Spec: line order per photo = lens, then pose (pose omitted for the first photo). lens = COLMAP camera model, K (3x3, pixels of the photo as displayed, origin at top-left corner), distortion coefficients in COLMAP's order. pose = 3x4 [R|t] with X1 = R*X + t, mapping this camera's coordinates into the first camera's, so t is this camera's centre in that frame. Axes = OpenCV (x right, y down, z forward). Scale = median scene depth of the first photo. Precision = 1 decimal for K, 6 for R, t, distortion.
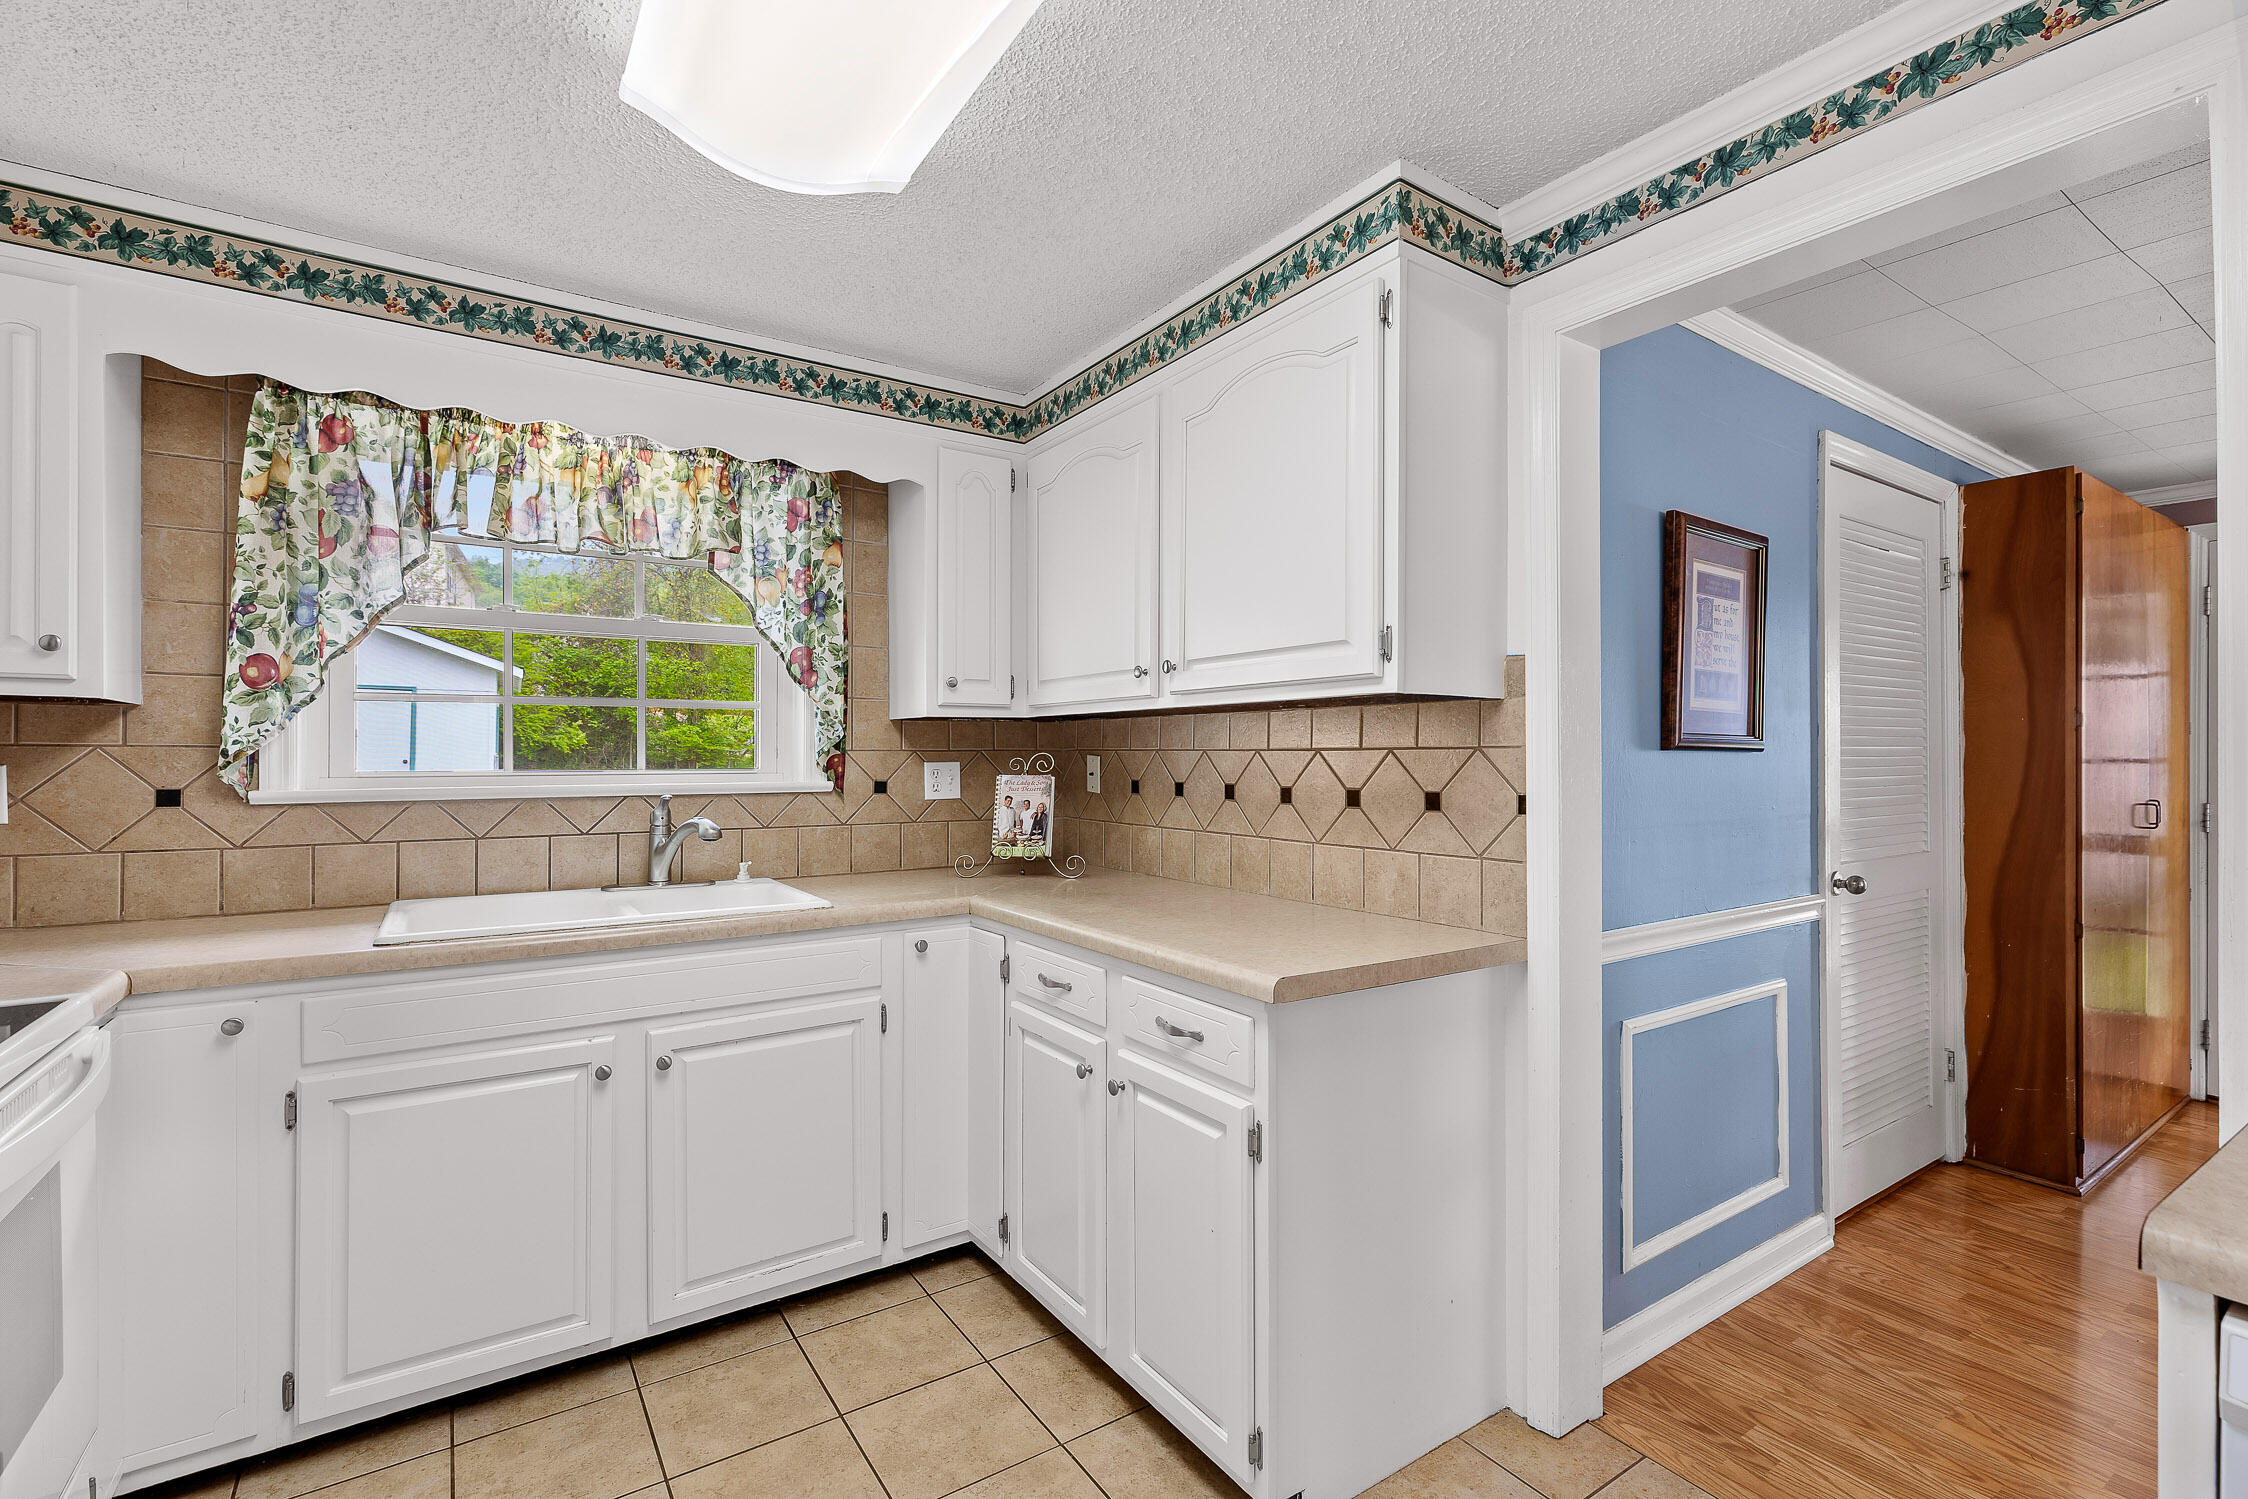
lens RADIAL K [[1029.9, 0, 1119.4], [0, 1029.9, 748.2], [0, 0, 1]] dist [0.008472, -0.000592]
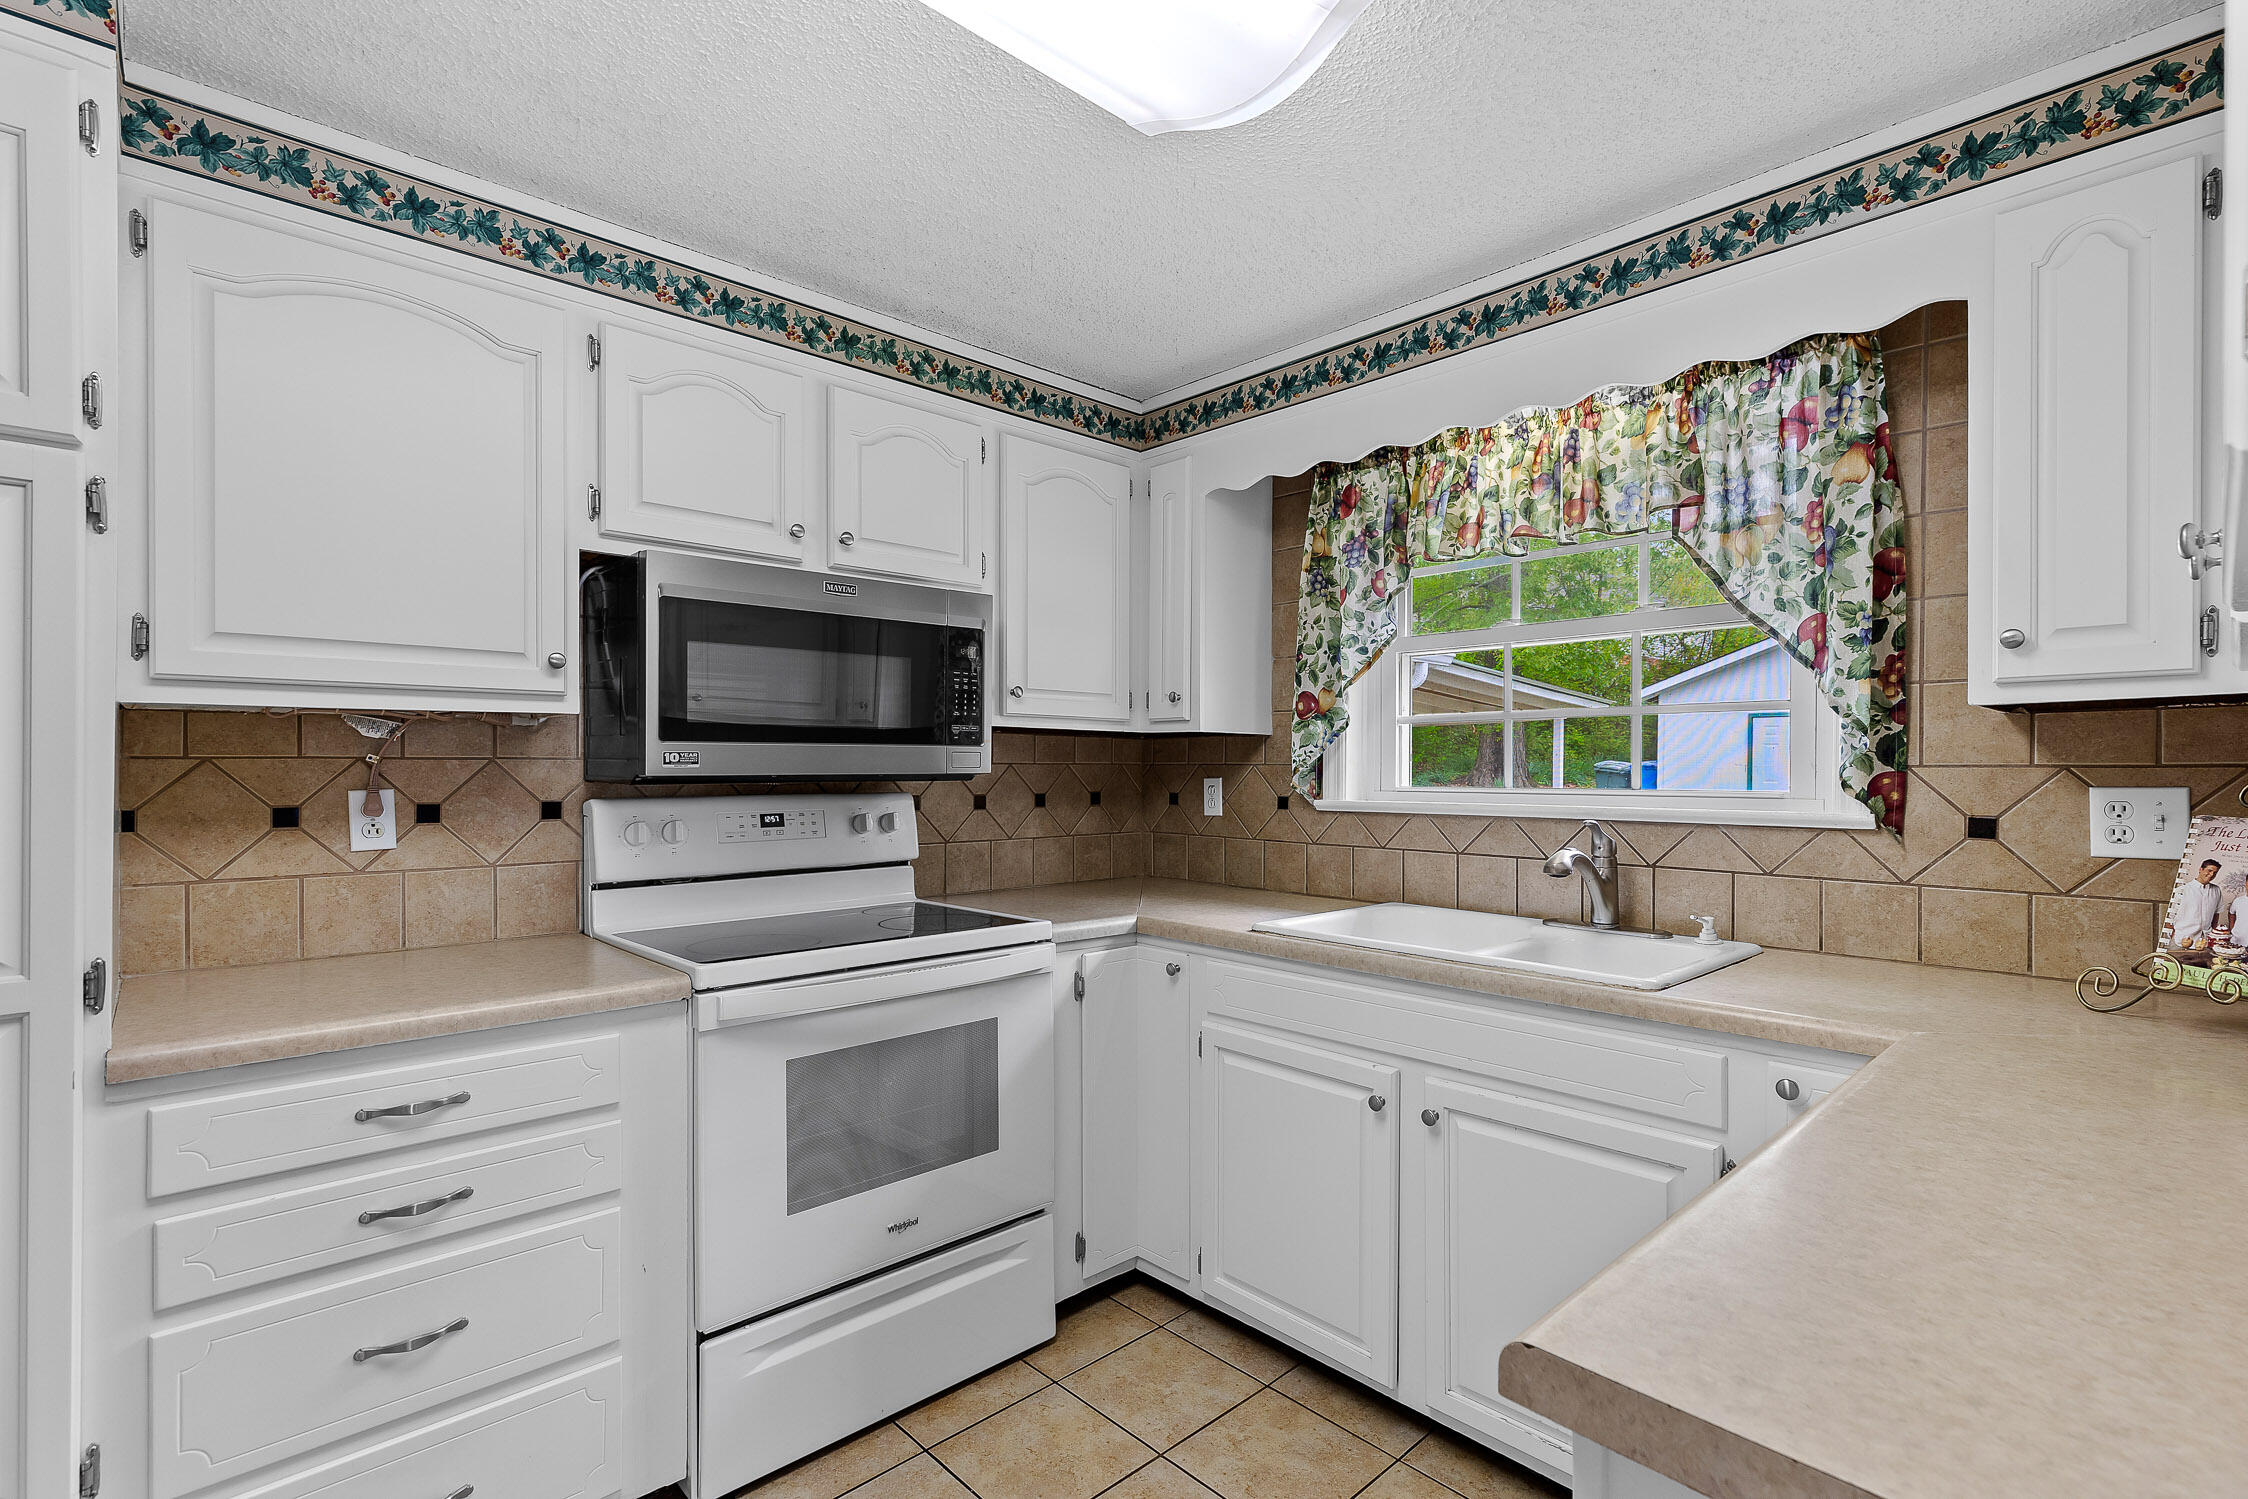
lens RADIAL K [[1029.9, 0, 1123.4], [0, 1029.9, 765.7], [0, 0, 1]] dist [0.008472, -0.000592]
pose [[0.162846, -0.003796, -0.986644, 0.334460], [0.003371, 0.999989, -0.003291, 0.002800], [0.986646, -0.002790, 0.162857, 0.505136]]
